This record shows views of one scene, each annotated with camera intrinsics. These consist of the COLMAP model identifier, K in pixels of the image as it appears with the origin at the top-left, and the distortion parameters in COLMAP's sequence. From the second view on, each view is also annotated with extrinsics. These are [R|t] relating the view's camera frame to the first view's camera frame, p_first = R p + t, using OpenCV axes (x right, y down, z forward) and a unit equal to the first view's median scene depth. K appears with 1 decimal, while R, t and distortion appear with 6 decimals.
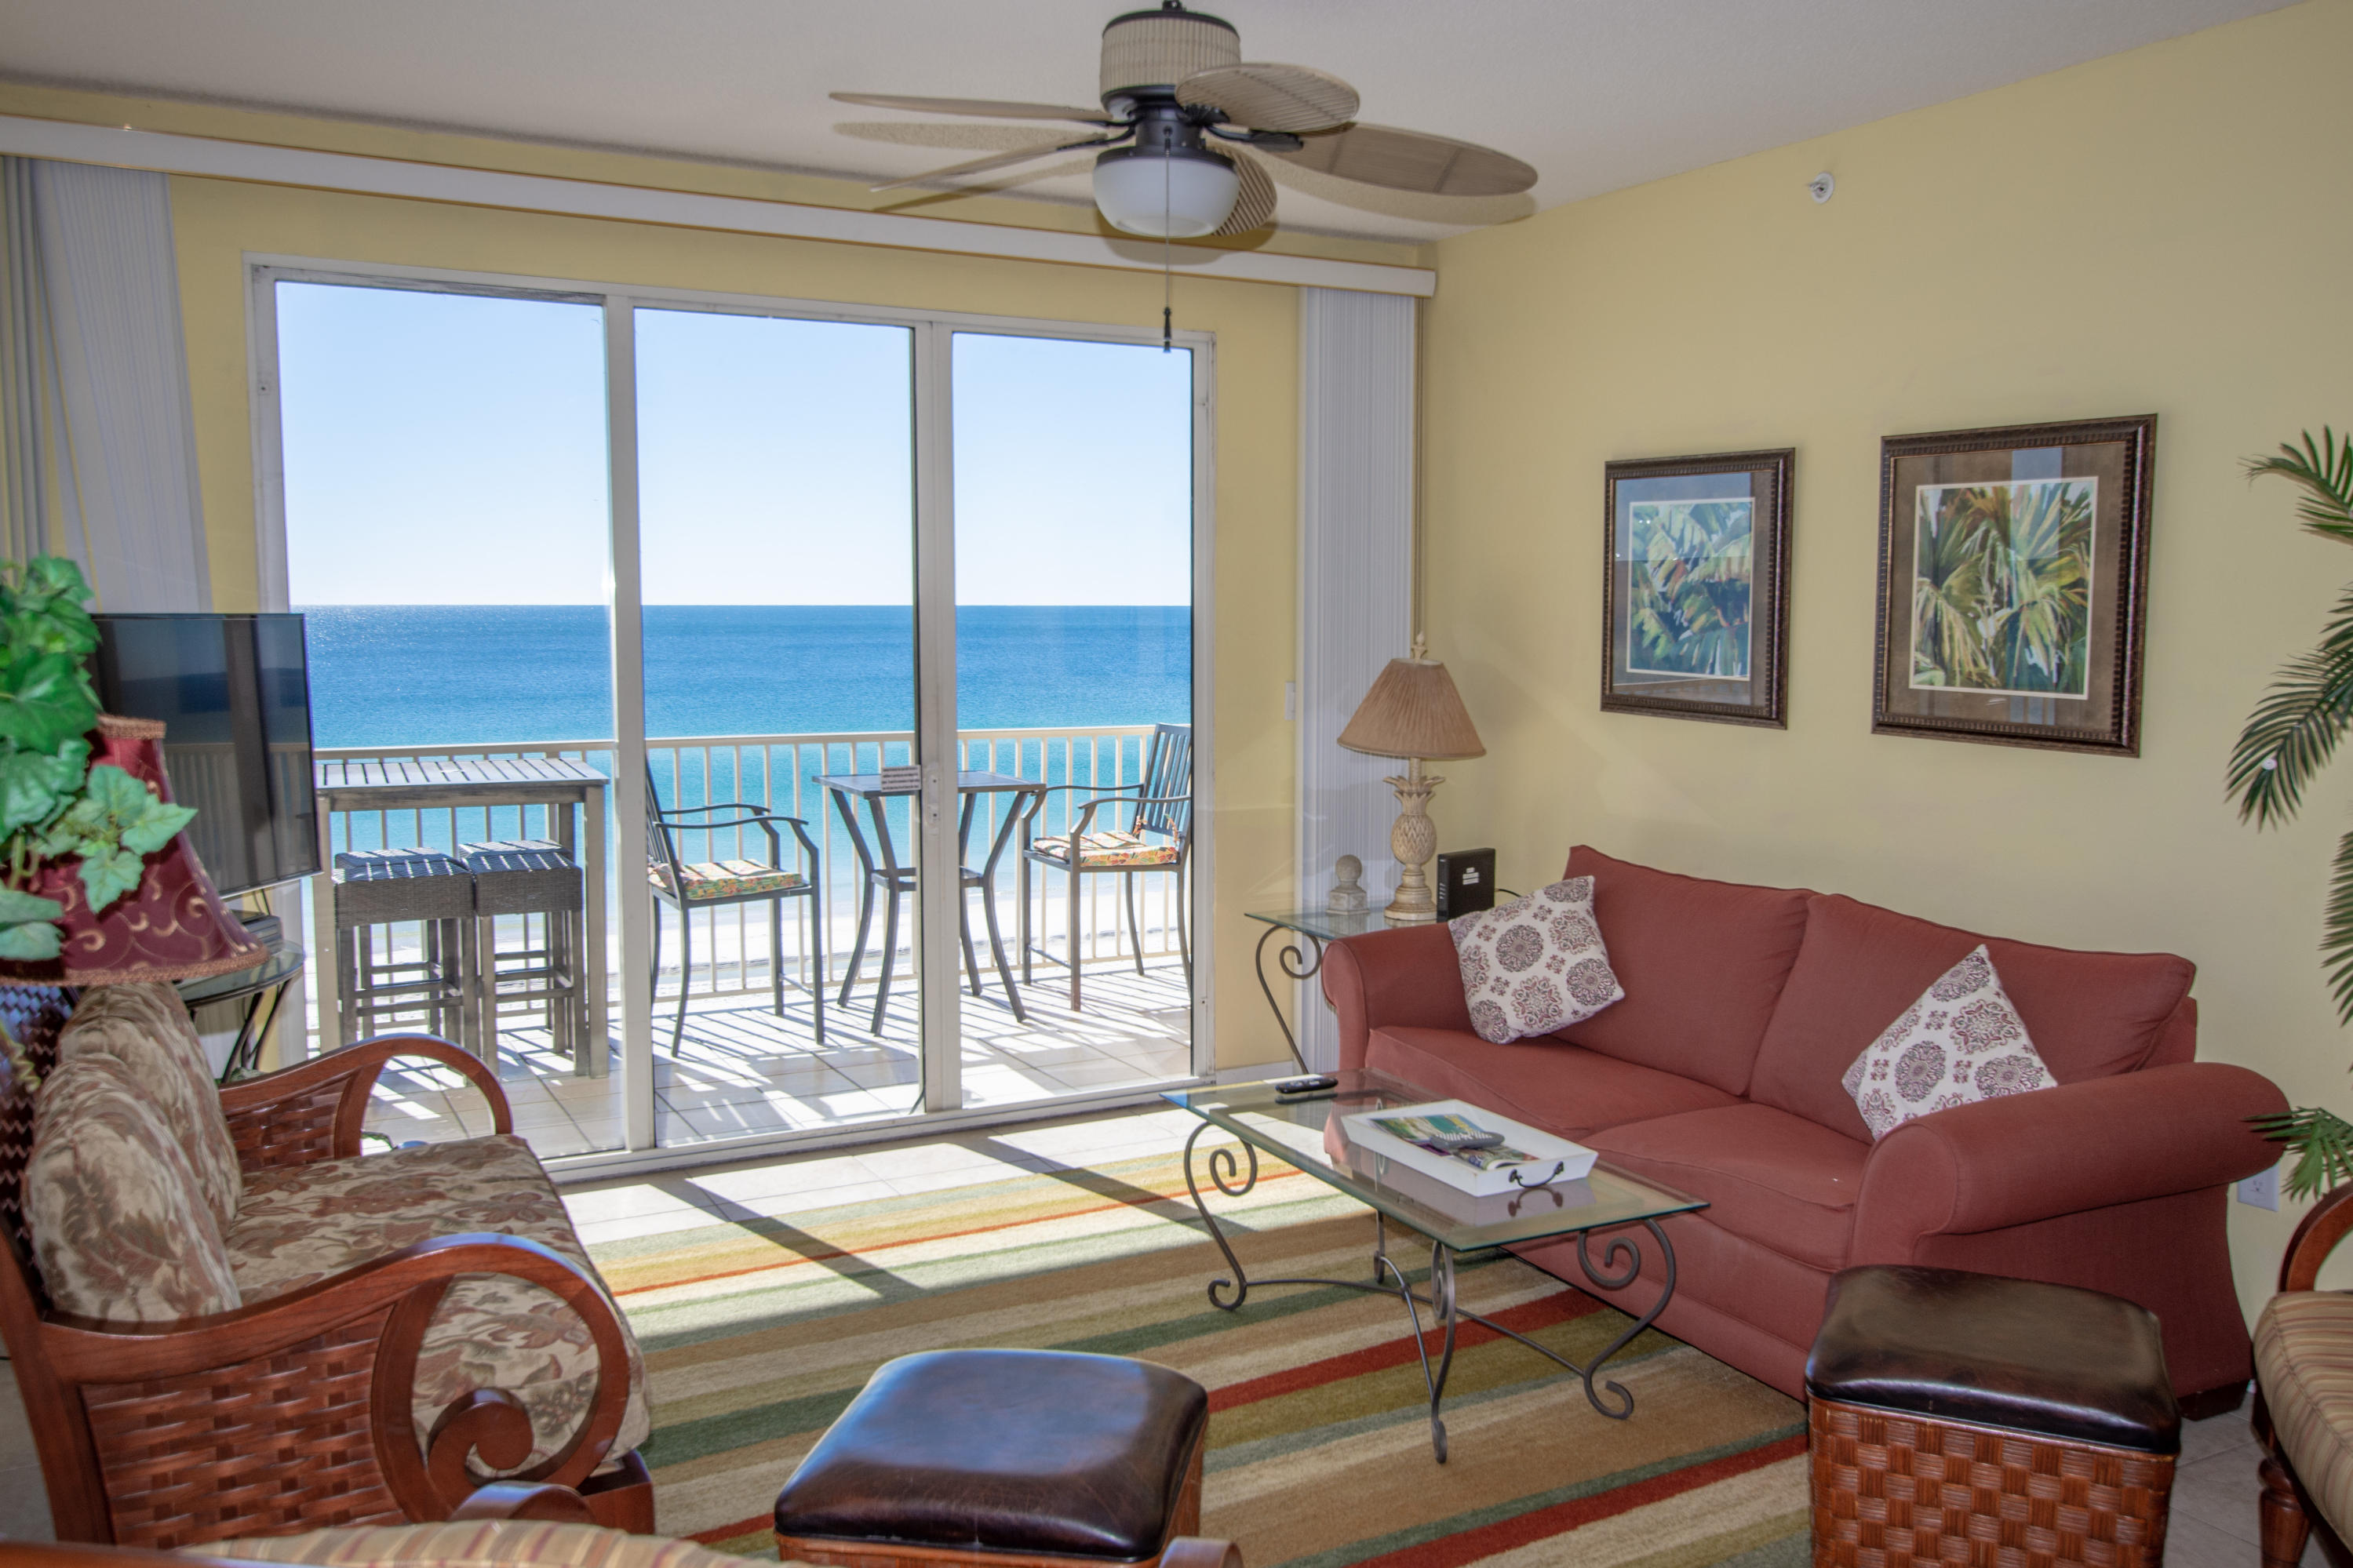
lens RADIAL K [[1902.4, 0, 1192.2], [0, 1902.4, 789.2], [0, 0, 1]] dist [0.006734, 0.008002]
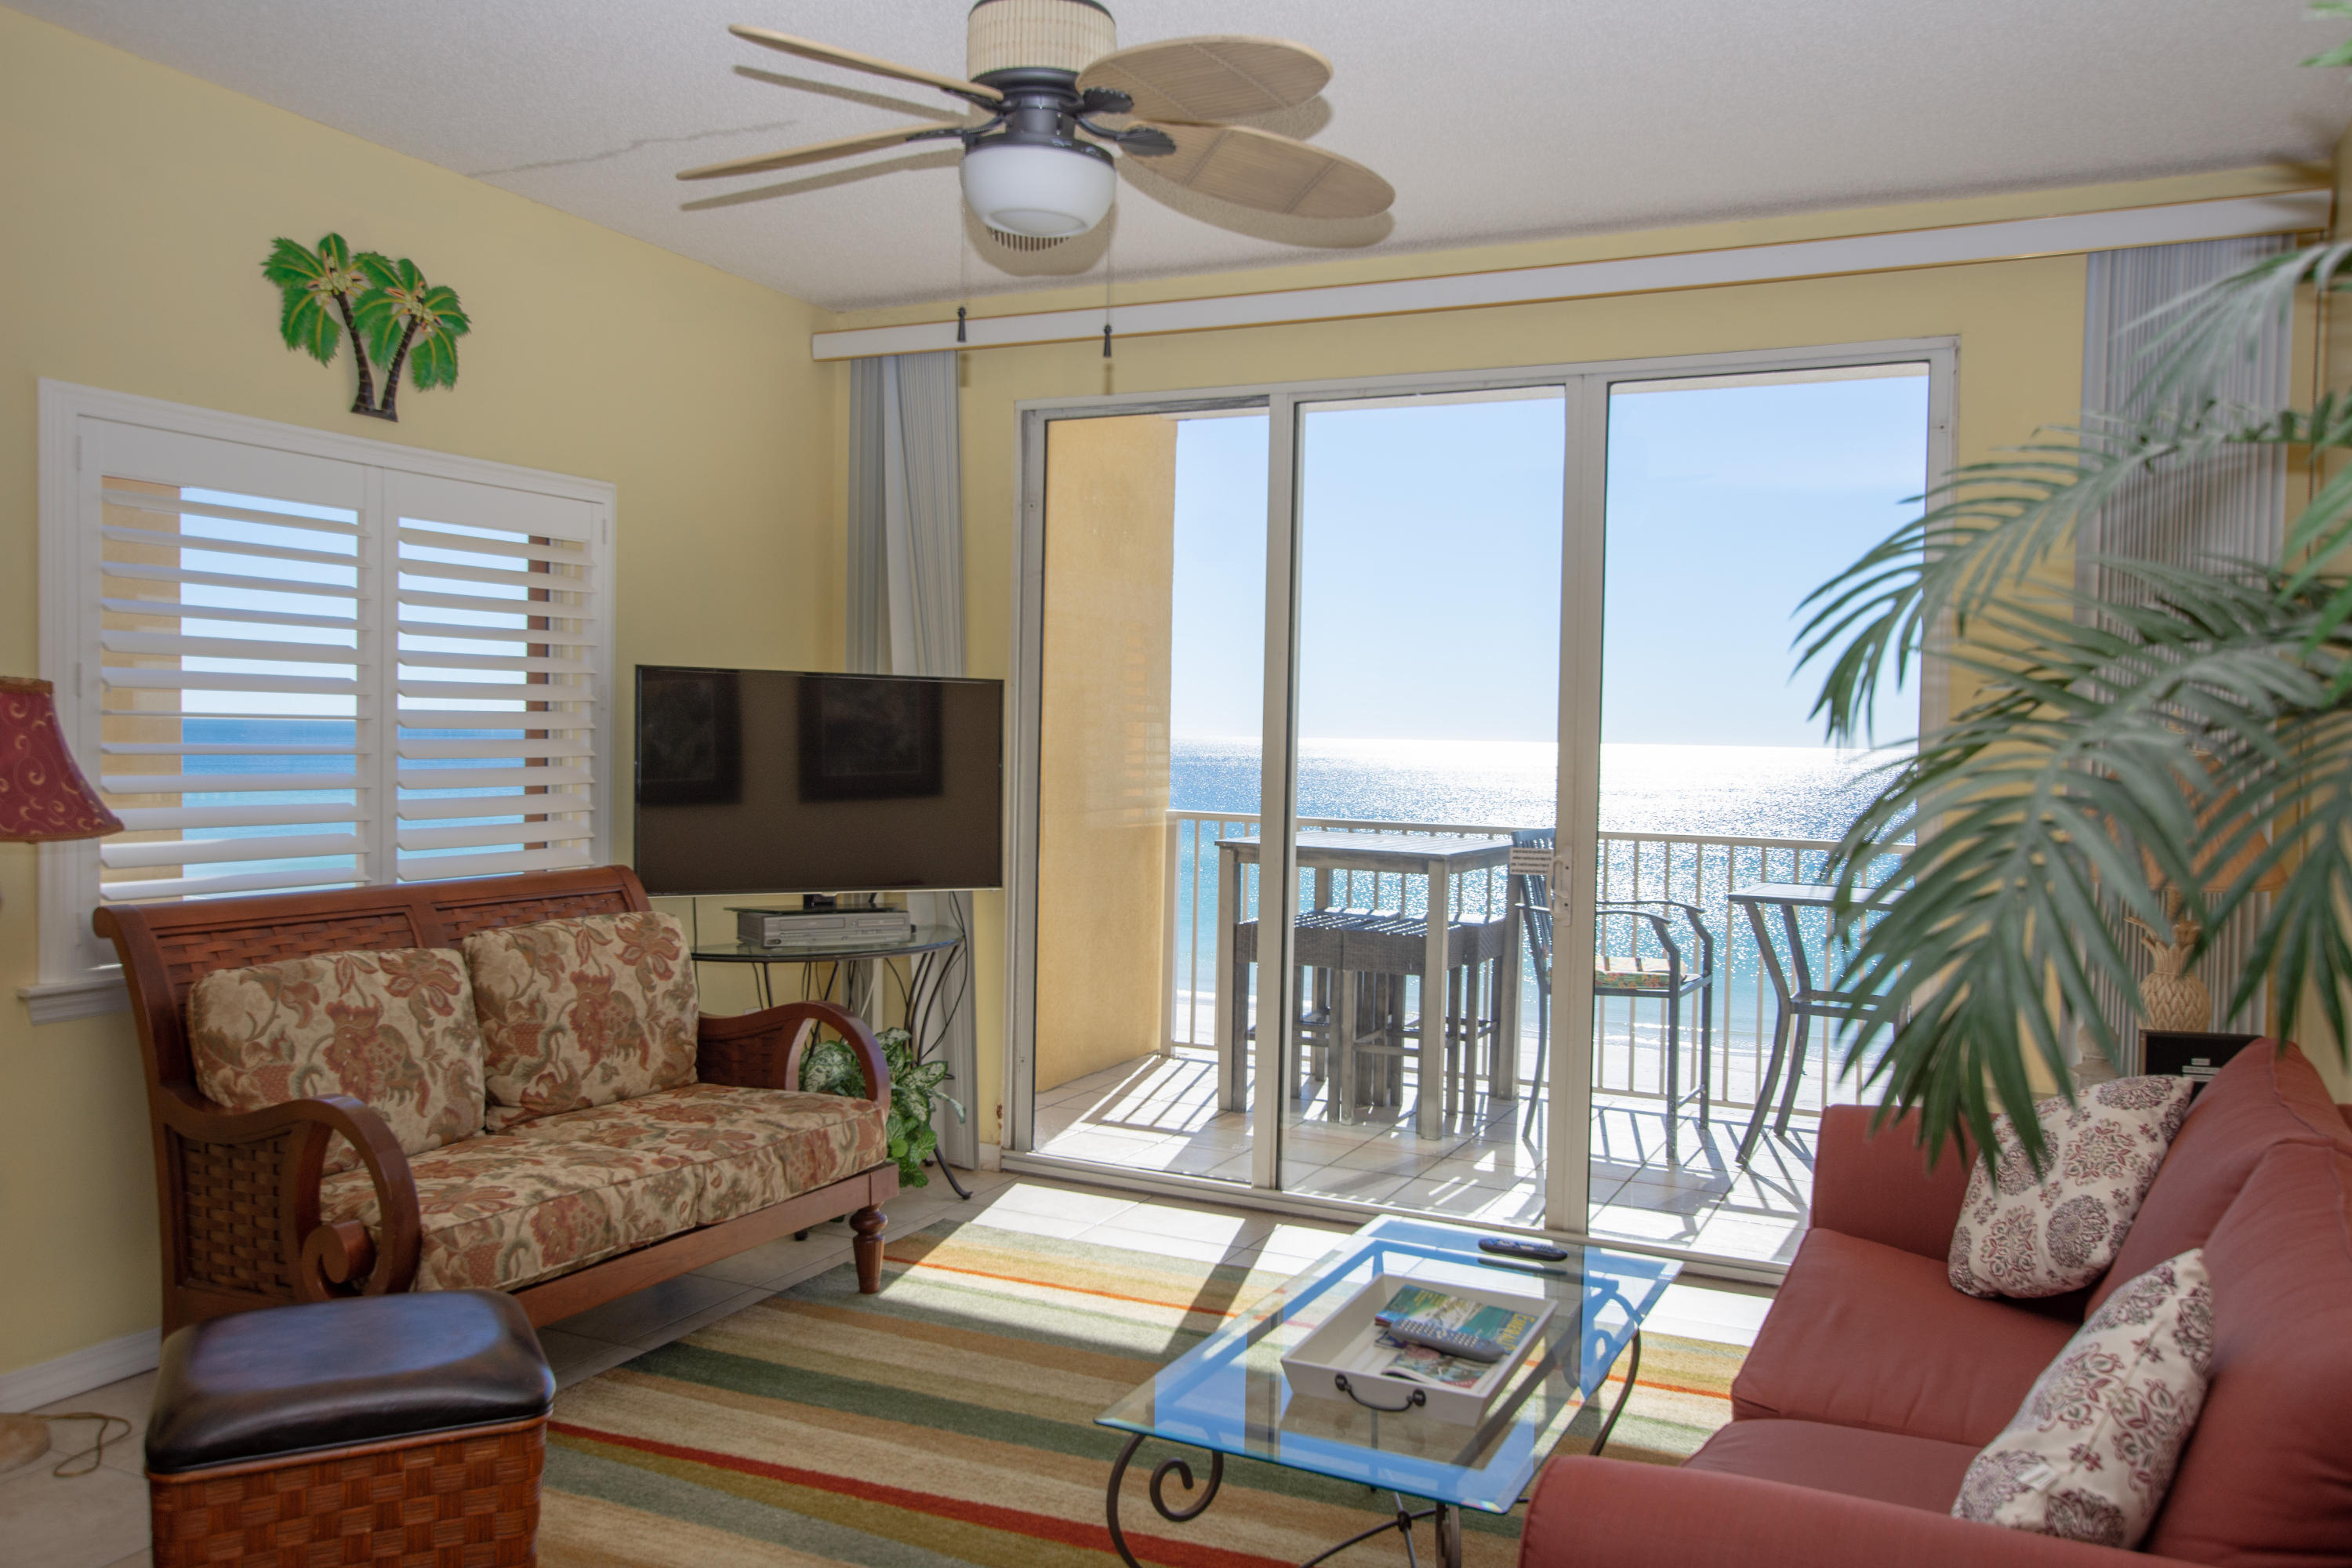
lens RADIAL K [[1772.7, 0, 1173.1], [0, 1772.7, 775.6], [0, 0, 1]] dist [0.003938, 0.027273]
pose [[0.591780, 0.032793, -0.805432, 0.491227], [-0.099893, 0.994454, -0.032906, -0.001411], [0.799886, 0.099930, 0.591774, 0.371238]]
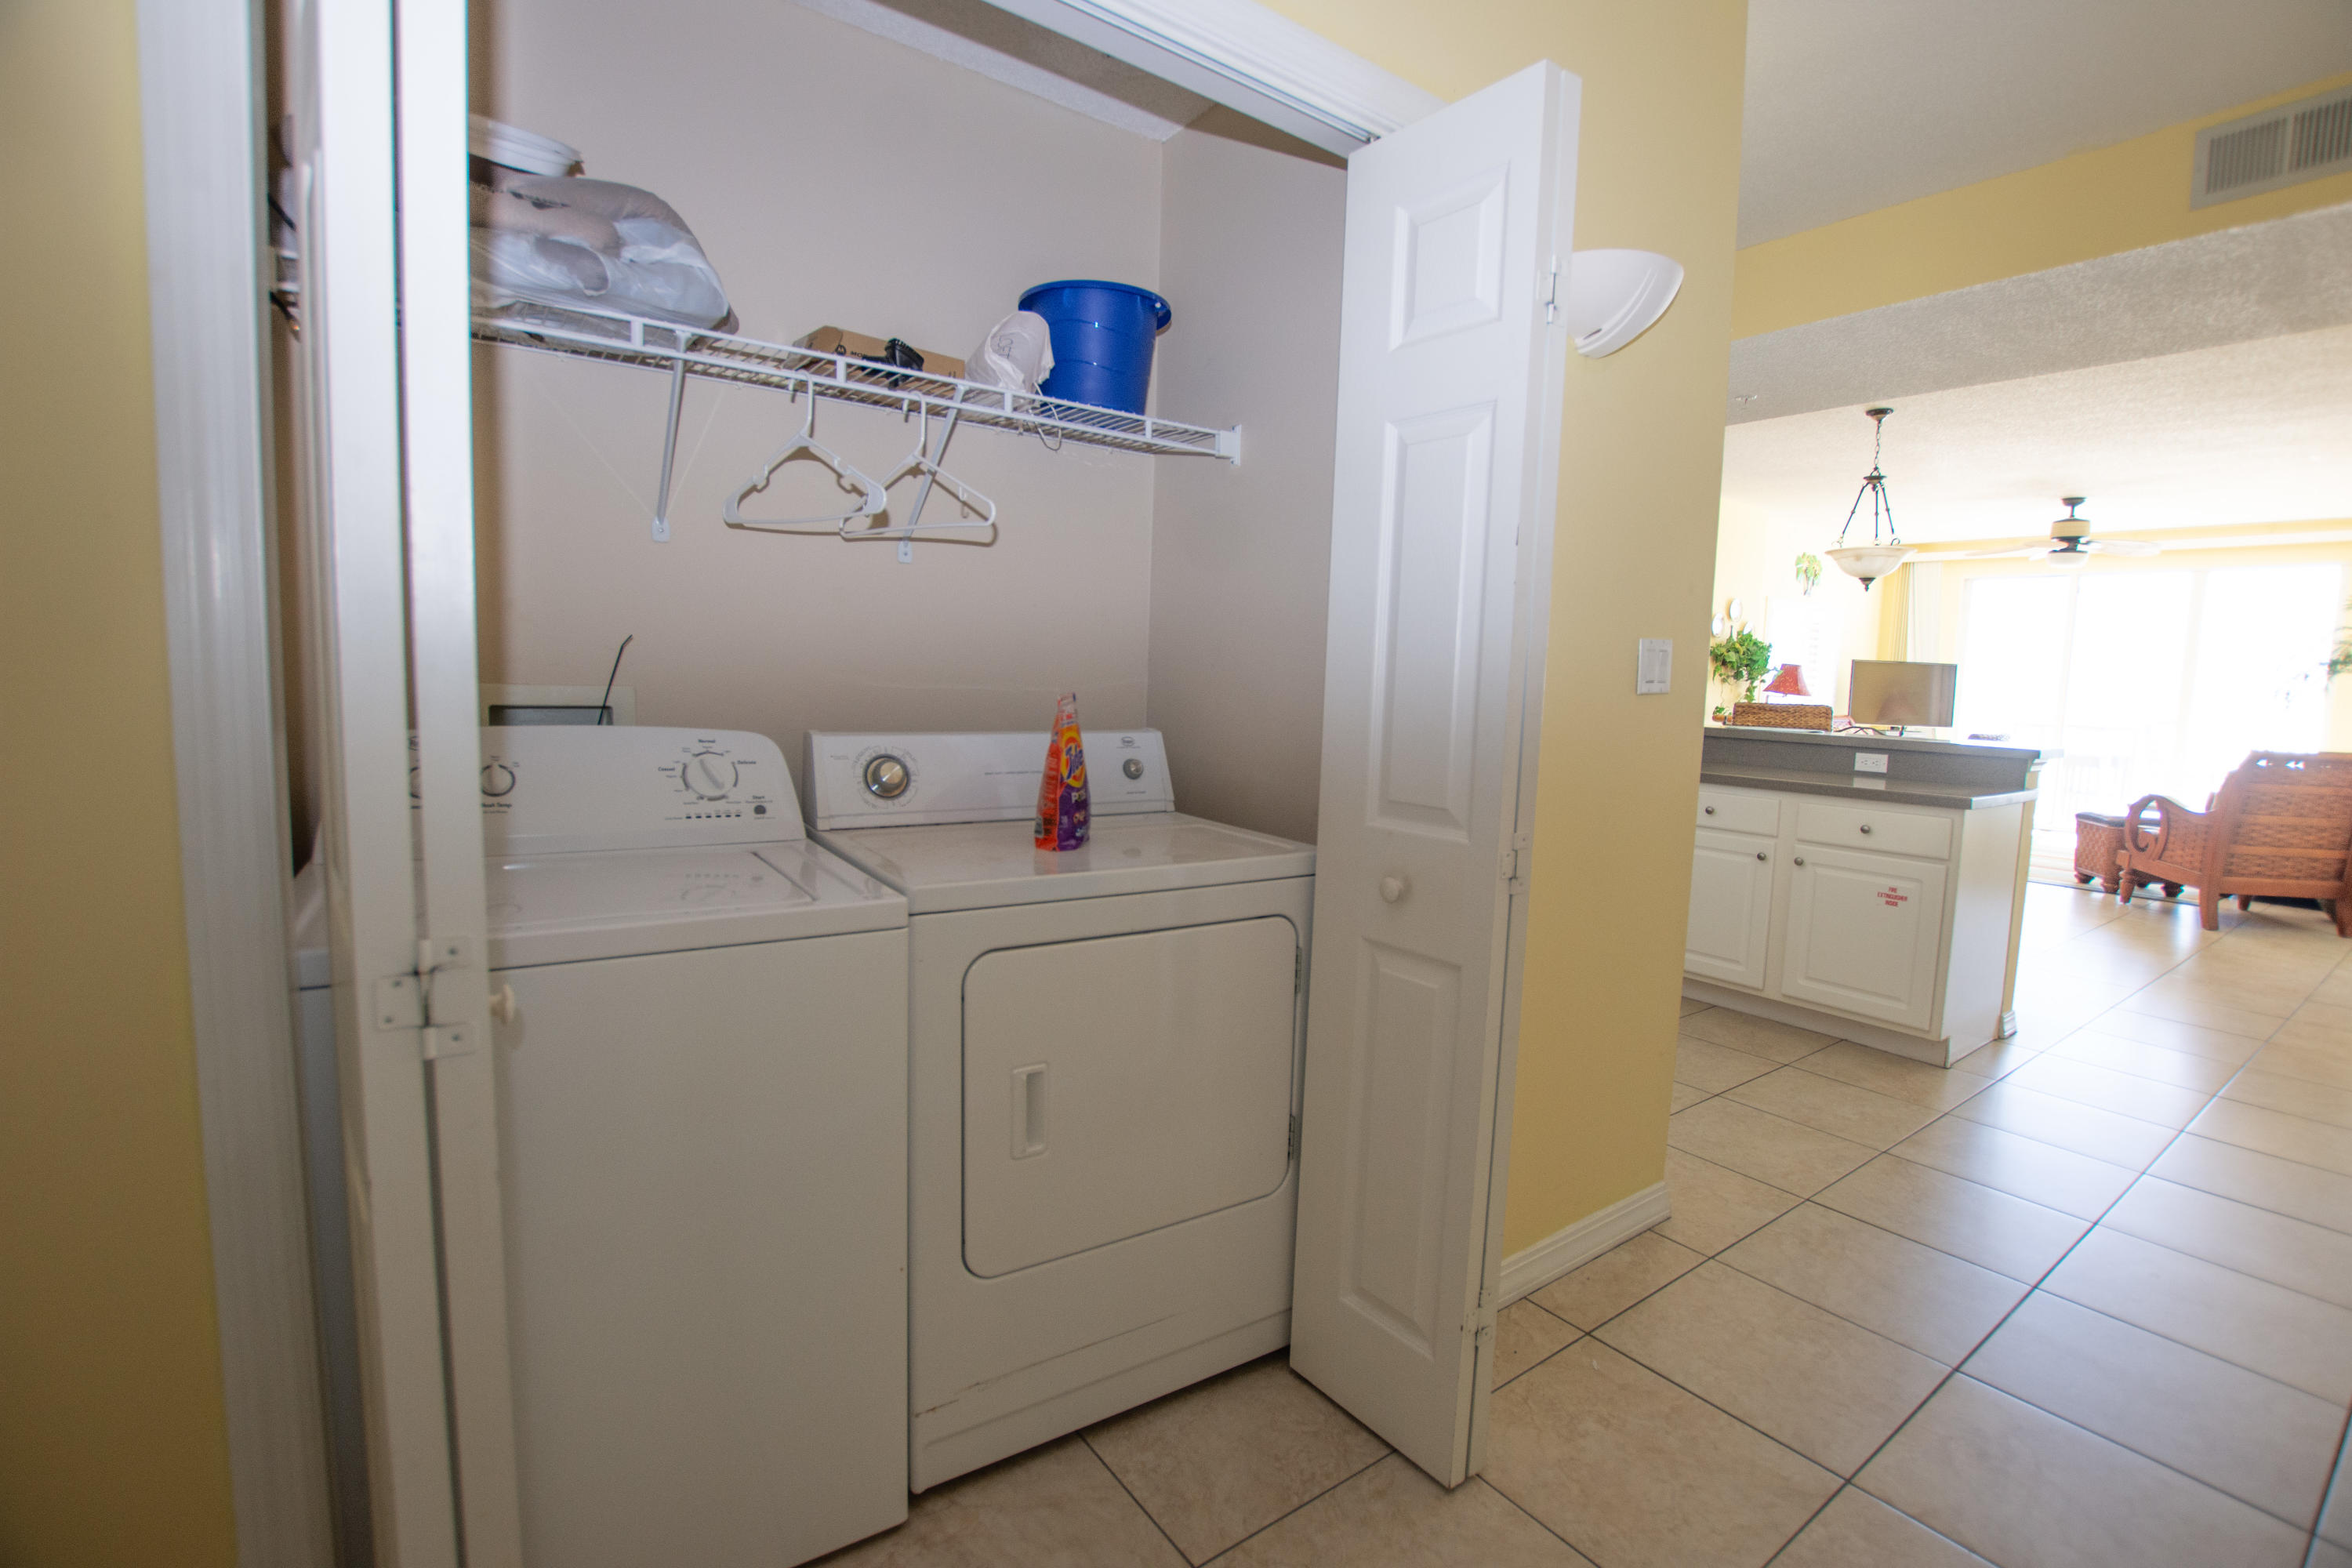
lens RADIAL K [[1037.0, 0, 1183.8], [0, 1037.0, 780.0], [0, 0, 1]] dist [-0.036752, 0.005912]
pose [[0.138449, 0.107709, -0.984495, 1.343350], [-0.129708, 0.987478, 0.089794, 0.158441], [0.981839, 0.115265, 0.150686, -0.841299]]
